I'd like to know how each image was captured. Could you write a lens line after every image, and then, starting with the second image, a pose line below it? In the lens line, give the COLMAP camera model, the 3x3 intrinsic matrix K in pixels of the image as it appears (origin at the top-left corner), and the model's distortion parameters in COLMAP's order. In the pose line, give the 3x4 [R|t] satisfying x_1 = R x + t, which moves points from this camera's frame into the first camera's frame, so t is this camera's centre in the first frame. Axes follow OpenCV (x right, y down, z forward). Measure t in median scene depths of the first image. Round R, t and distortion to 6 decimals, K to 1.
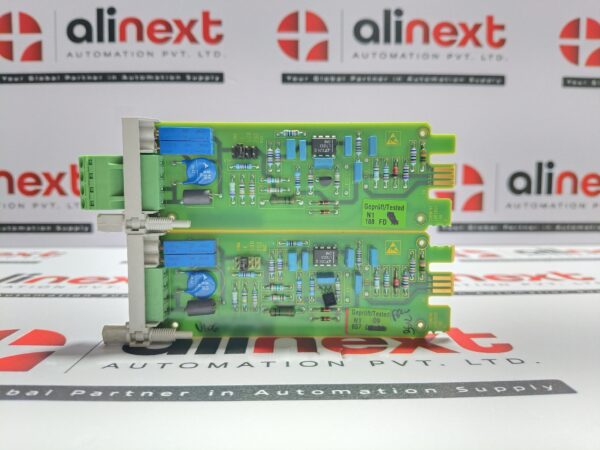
lens RADIAL K [[407.1, 0, 300.0], [0, 407.1, 225.0], [0, 0, 1]] dist [0.053590, -0.094010]
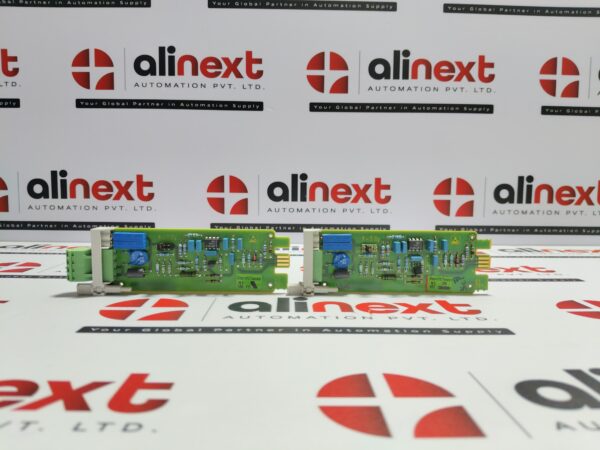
lens RADIAL K [[407.1, 0, 300.0], [0, 407.1, 225.0], [0, 0, 1]] dist [0.053590, -0.094010]
pose [[0.999932, 0.011493, -0.002161, -0.067942], [-0.011477, 0.999908, 0.007214, -0.012306], [0.002244, -0.007189, 0.999972, -0.229064]]
